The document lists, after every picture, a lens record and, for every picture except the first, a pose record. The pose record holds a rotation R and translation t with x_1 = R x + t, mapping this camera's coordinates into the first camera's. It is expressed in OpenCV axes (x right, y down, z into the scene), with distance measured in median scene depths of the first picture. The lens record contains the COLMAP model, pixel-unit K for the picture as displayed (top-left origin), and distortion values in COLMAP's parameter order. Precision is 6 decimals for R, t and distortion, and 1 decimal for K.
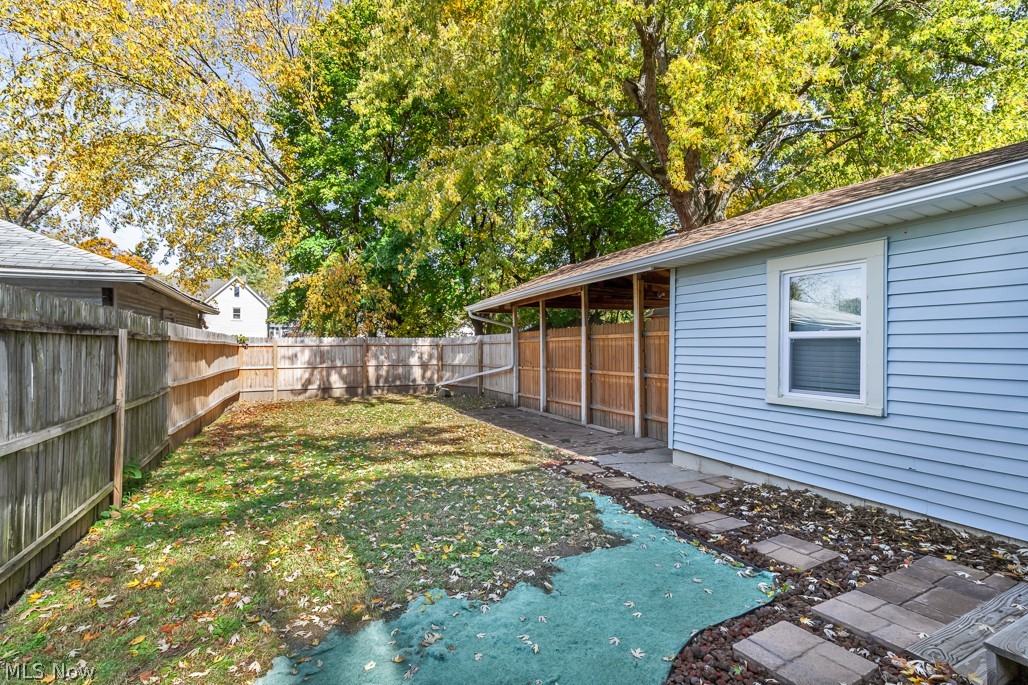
lens RADIAL K [[461.8, 0, 517.8], [0, 461.8, 343.1], [0, 0, 1]] dist [0.013737, -0.000800]
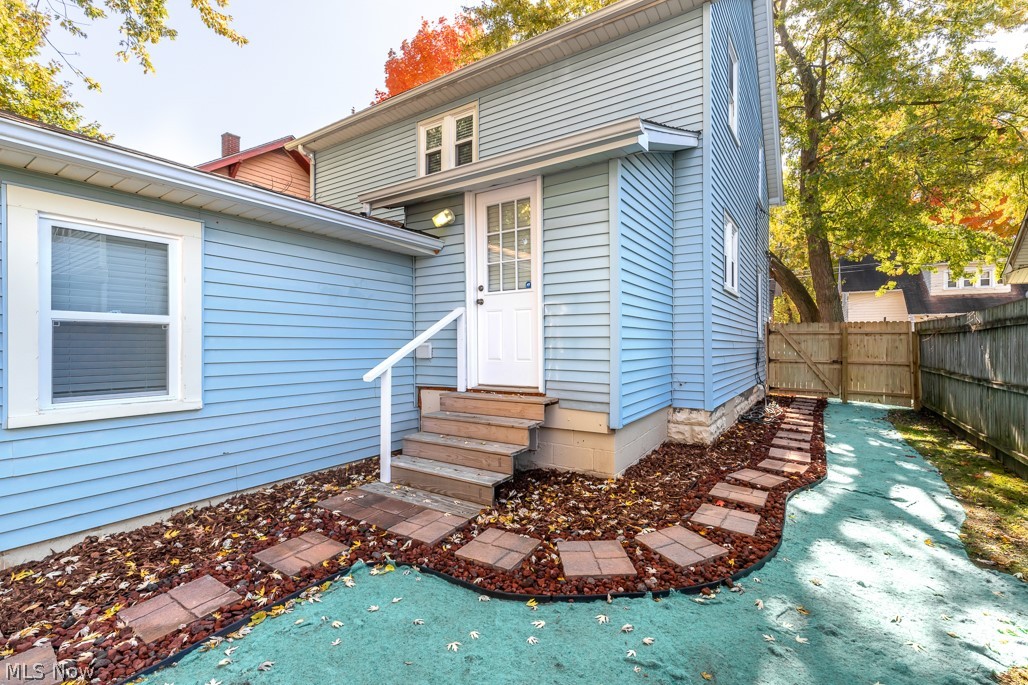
lens RADIAL K [[461.8, 0, 520.7], [0, 461.8, 339.6], [0, 0, 1]] dist [0.013737, -0.000800]
pose [[-0.498540, 0.007920, 0.866831, -0.377059], [-0.004152, 0.999925, -0.011524, 0.026564], [-0.866857, -0.009344, -0.498469, 0.940820]]
